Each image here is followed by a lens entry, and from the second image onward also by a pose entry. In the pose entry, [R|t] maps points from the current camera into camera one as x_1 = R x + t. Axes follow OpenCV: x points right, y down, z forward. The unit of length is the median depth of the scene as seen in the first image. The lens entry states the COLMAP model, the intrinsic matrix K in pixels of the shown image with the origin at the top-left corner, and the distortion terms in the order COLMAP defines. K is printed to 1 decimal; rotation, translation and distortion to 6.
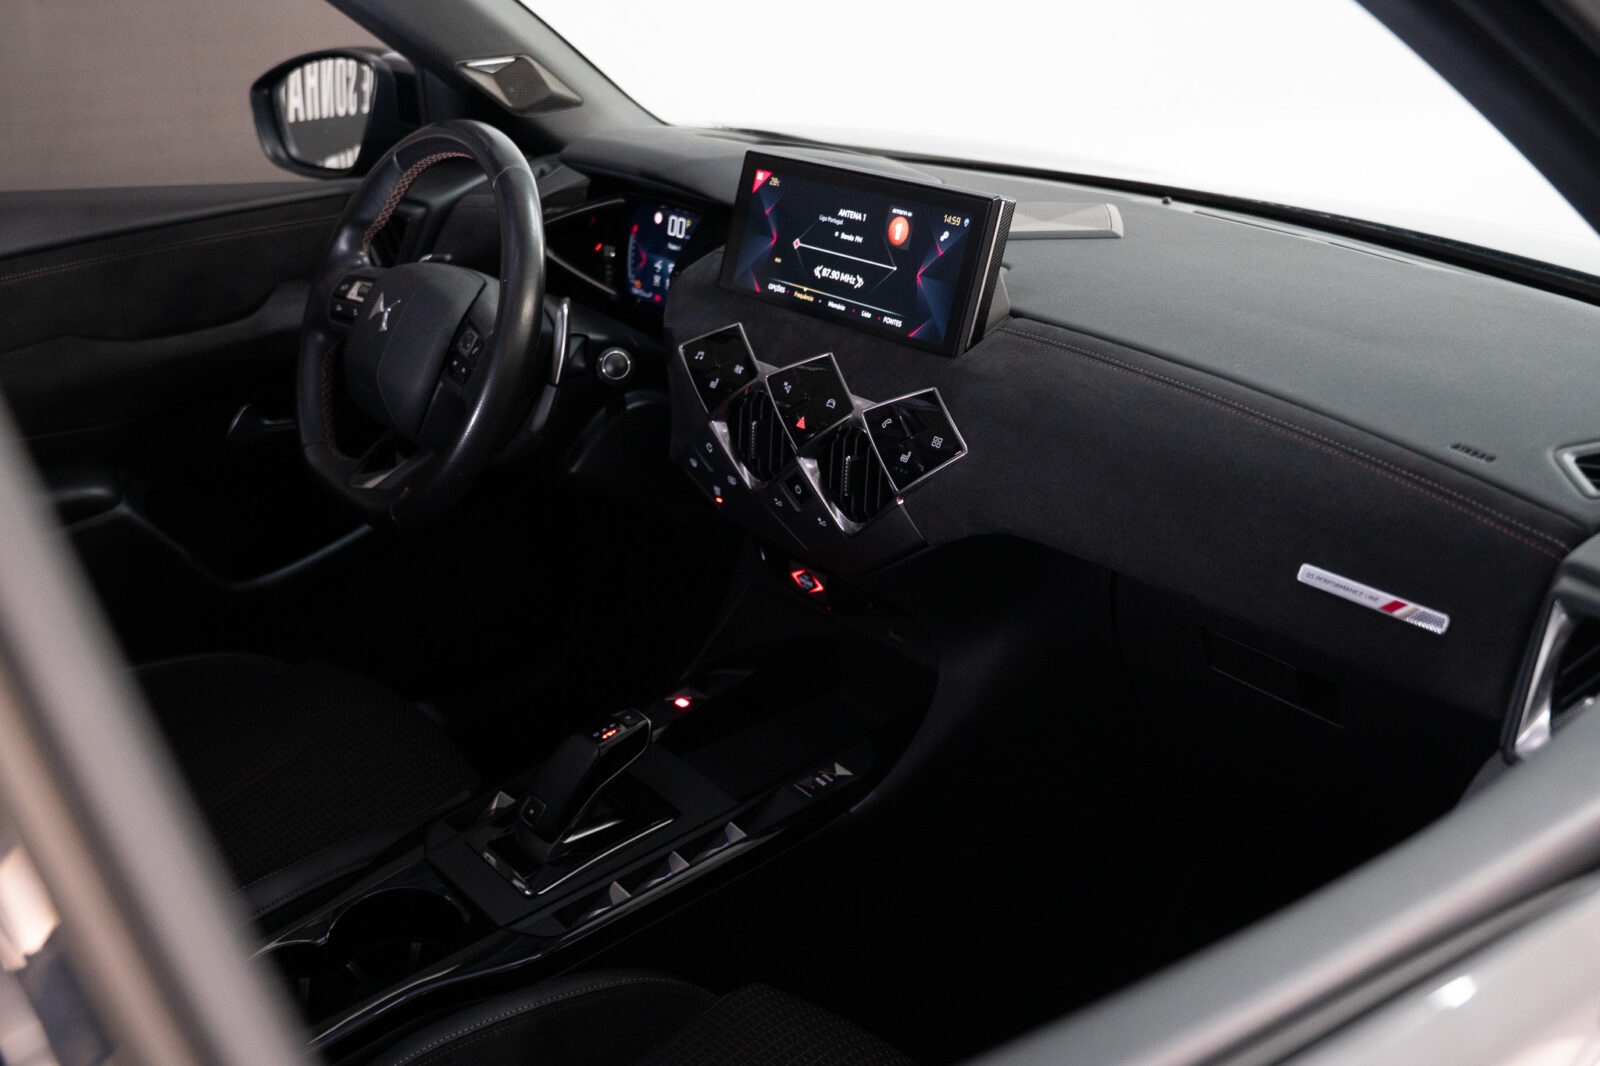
lens RADIAL K [[1698.4, 0, 800.0], [0, 1698.4, 533.0], [0, 0, 1]] dist [-0.151121, 0.001623]
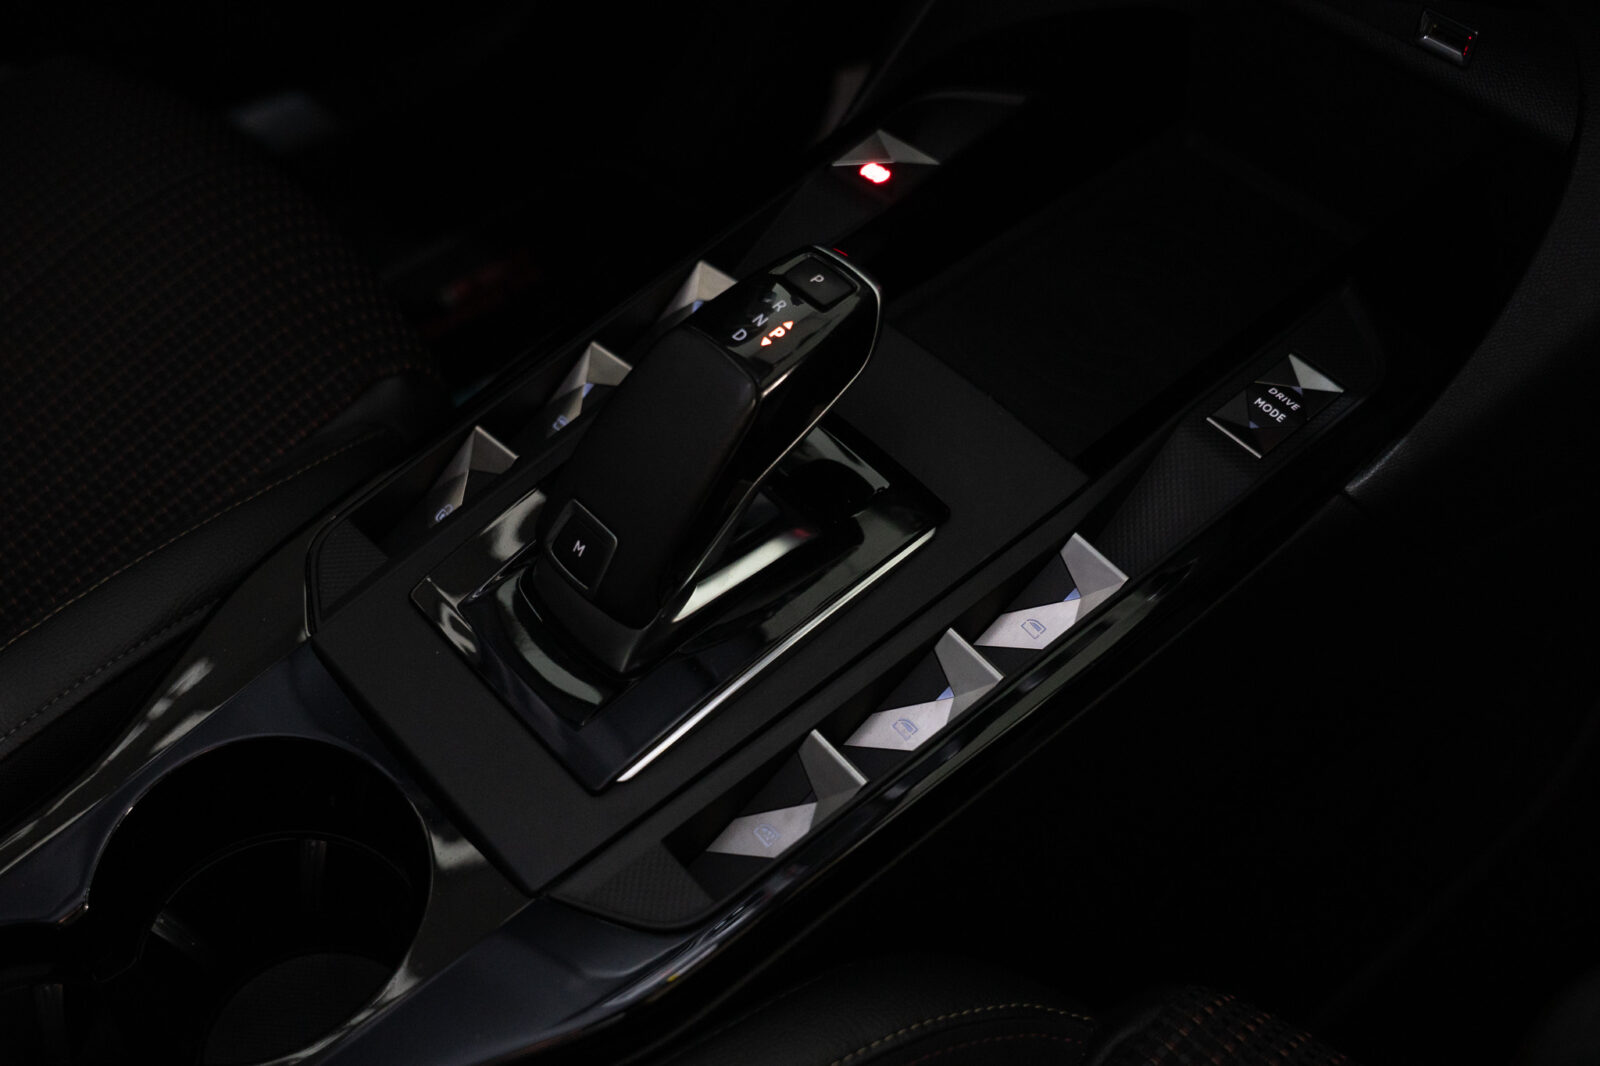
lens RADIAL K [[1698.4, 0, 800.0], [0, 1698.4, 533.0], [0, 0, 1]] dist [-0.151121, 0.001623]
pose [[0.998578, -0.023236, 0.047984, -0.123343], [0.000708, 0.905731, 0.423853, 0.000982], [-0.053309, -0.423217, 0.904459, 0.630646]]
